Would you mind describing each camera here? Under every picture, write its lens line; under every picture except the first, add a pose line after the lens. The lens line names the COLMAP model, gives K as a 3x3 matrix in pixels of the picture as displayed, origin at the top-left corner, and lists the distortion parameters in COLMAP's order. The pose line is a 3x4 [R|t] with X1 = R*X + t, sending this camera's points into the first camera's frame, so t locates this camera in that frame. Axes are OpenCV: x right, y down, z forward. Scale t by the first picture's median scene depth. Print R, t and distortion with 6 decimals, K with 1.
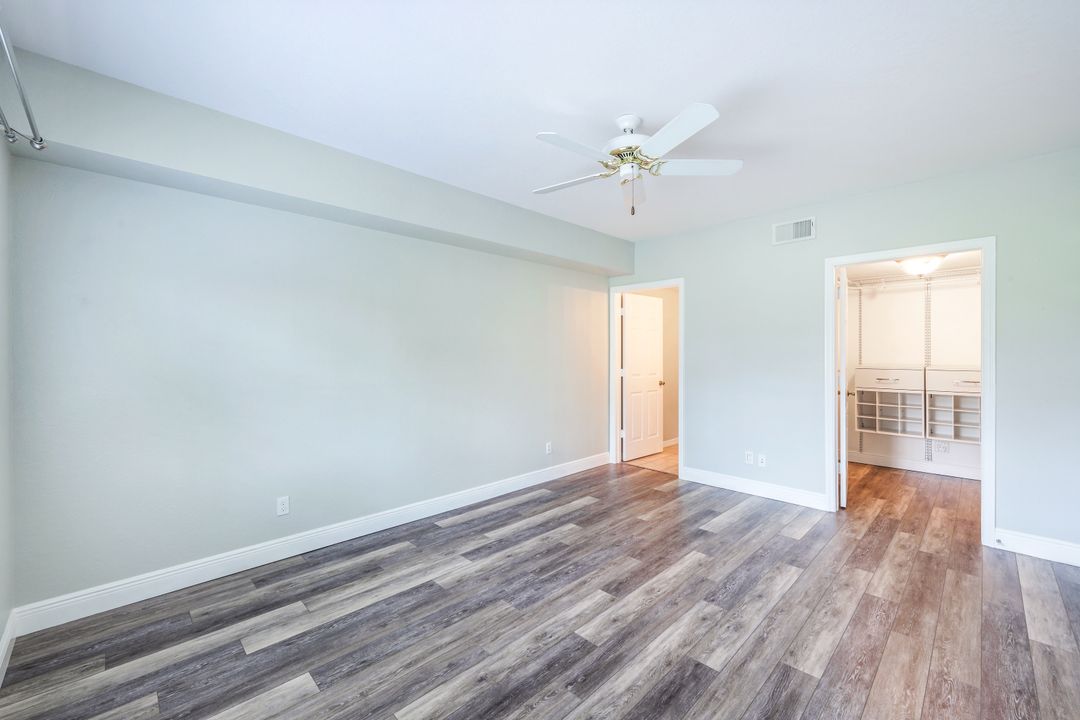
lens RADIAL K [[442.4, 0, 534.1], [0, 442.4, 356.0], [0, 0, 1]] dist [-0.003574, 0.001029]
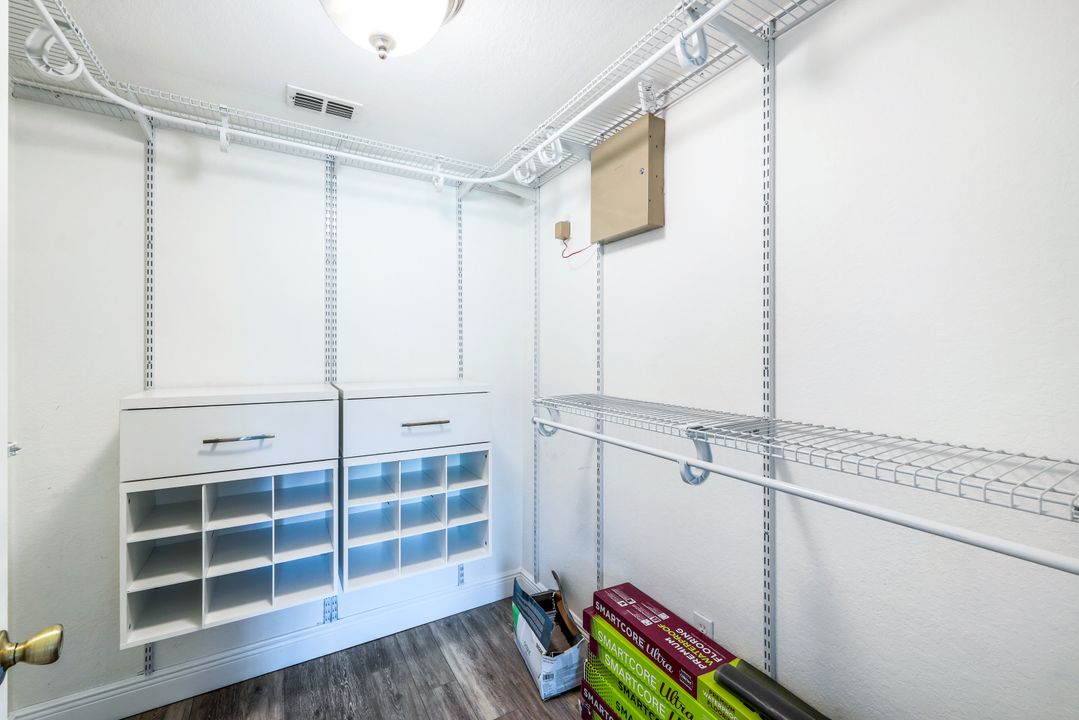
lens RADIAL K [[442.0, 0, 540.3], [0, 442.0, 355.4], [0, 0, 1]] dist [-0.003574, 0.001029]
pose [[0.254445, -0.000688, 0.967087, 0.551168], [-0.000660, 0.999999, 0.000885, -0.003434], [-0.967087, -0.000864, 0.254445, 0.711041]]
